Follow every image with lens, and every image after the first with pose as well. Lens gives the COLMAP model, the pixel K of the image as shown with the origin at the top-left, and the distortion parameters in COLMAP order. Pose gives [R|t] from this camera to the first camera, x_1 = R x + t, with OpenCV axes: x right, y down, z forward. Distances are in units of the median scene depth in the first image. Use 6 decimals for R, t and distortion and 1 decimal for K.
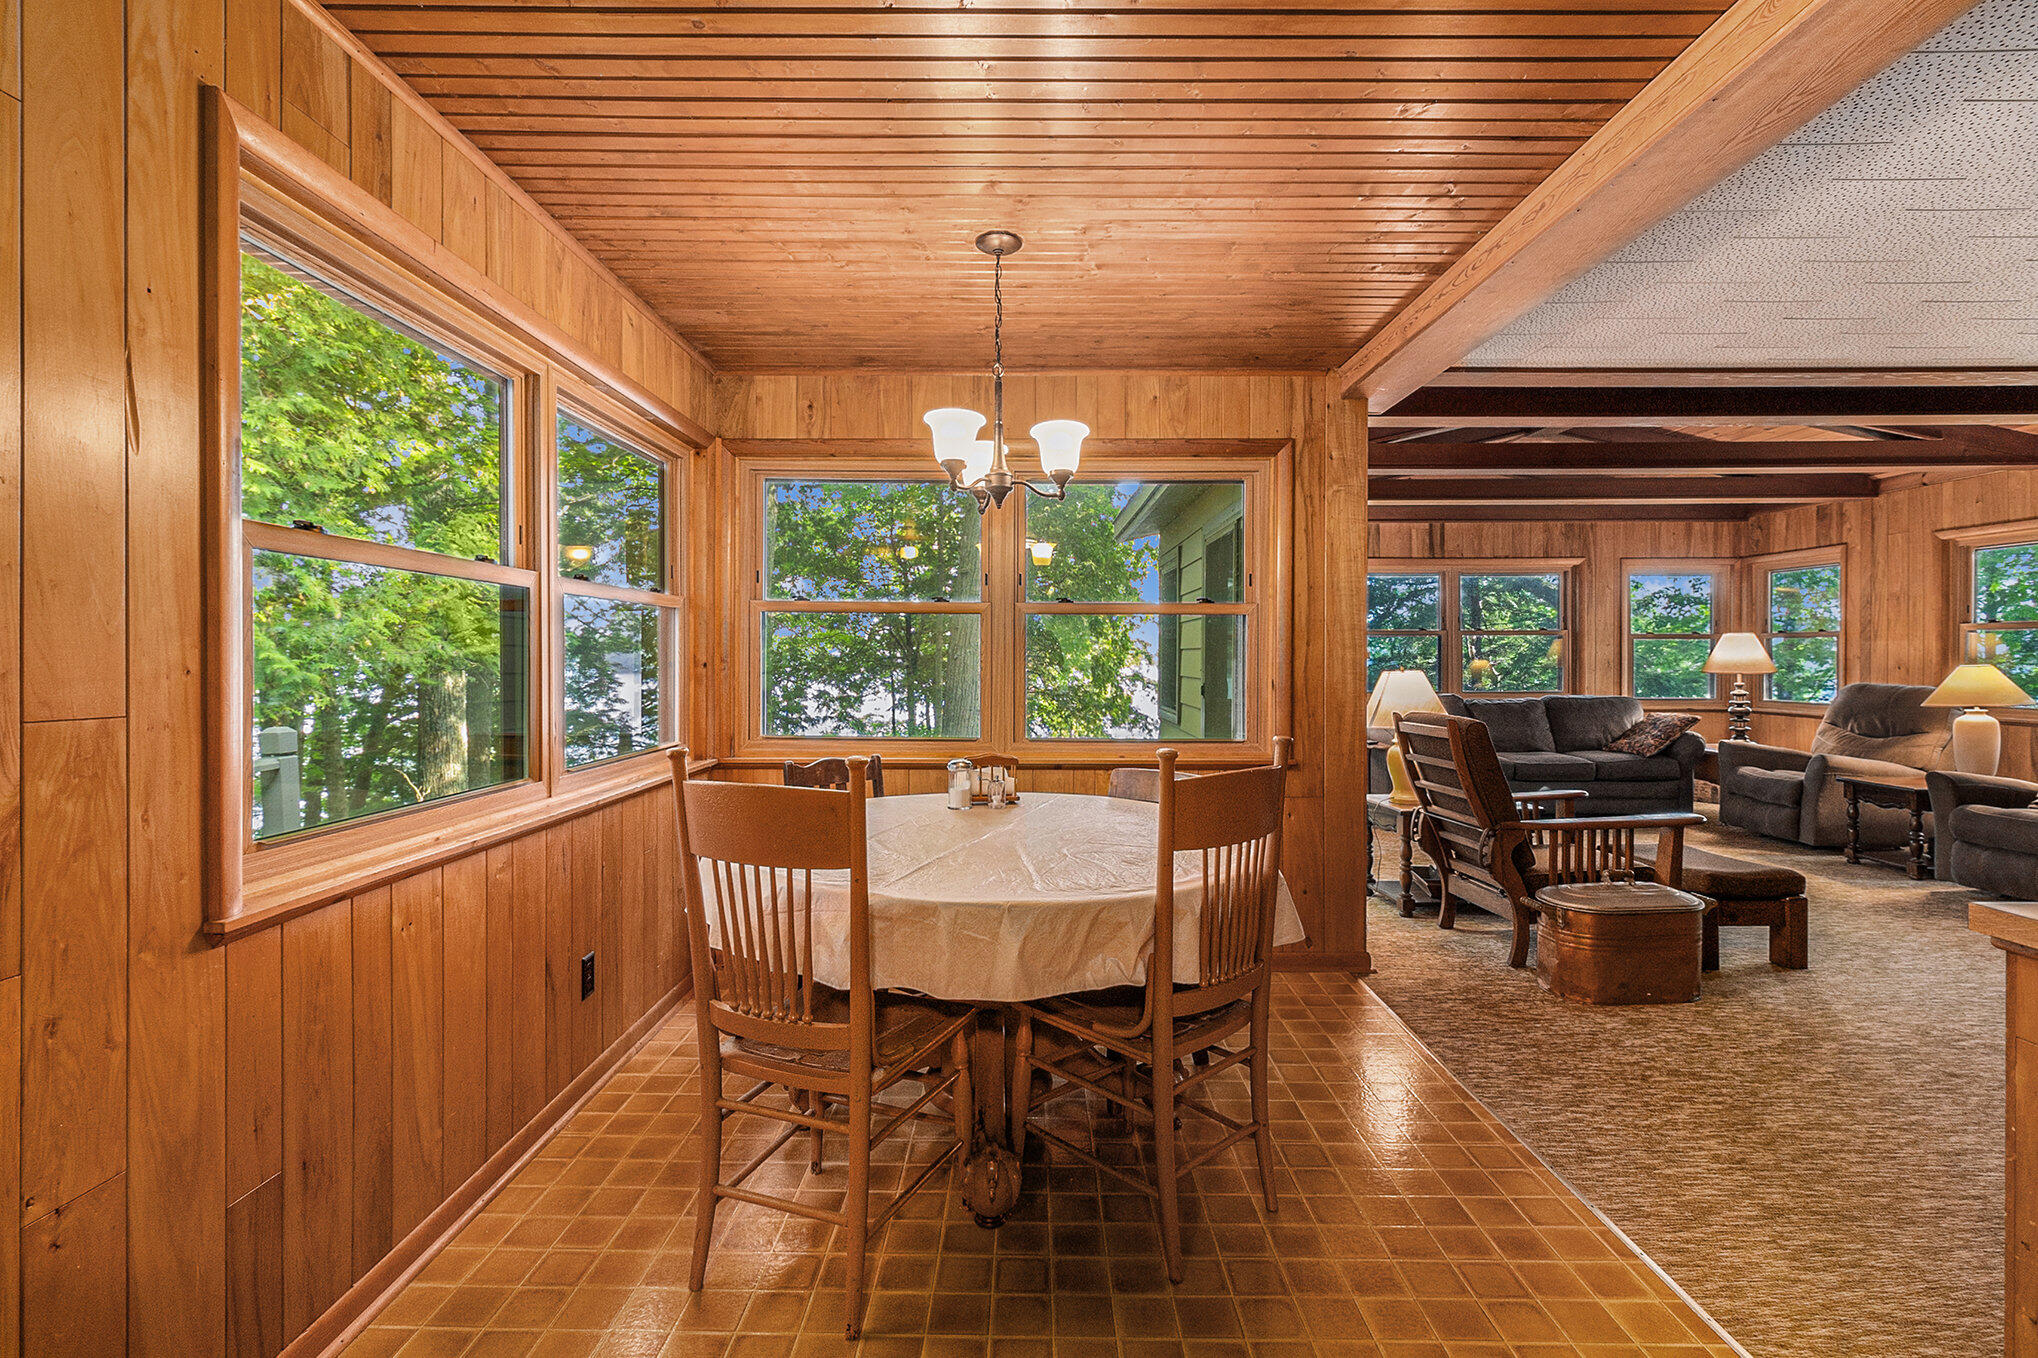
lens RADIAL K [[942.8, 0, 1032.4], [0, 942.8, 668.6], [0, 0, 1]] dist [0.006218, 0.003498]
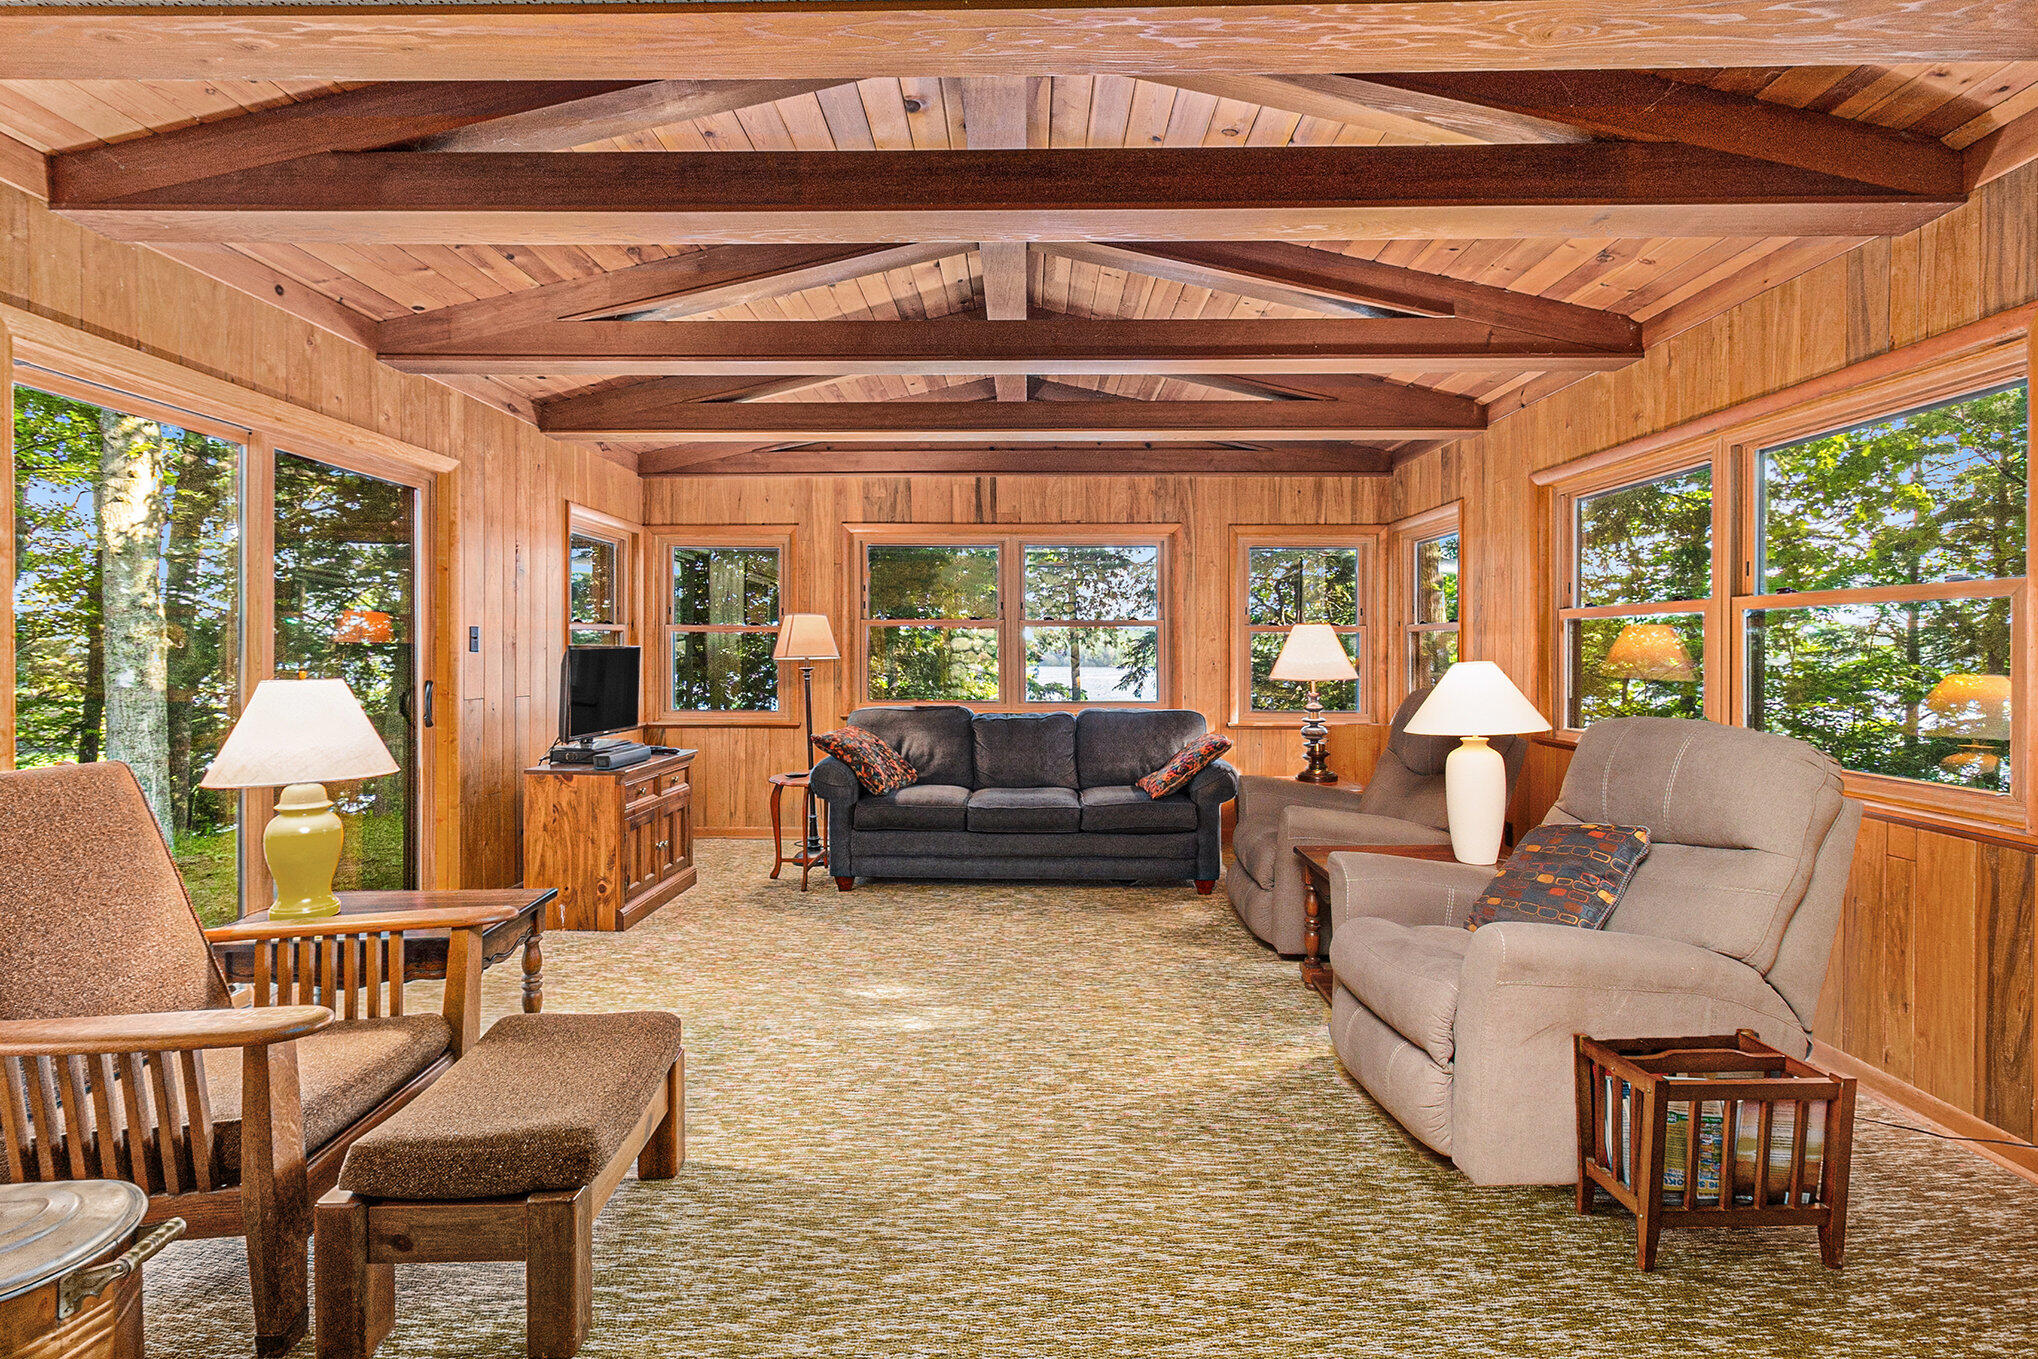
lens RADIAL K [[942.8, 0, 1022.1], [0, 942.8, 668.9], [0, 0, 1]] dist [0.006218, 0.003498]
pose [[0.999860, 0.007002, -0.015223, 0.470791], [-0.006971, 0.999973, 0.002118, -0.002927], [0.015237, -0.002012, 0.999882, 0.250831]]
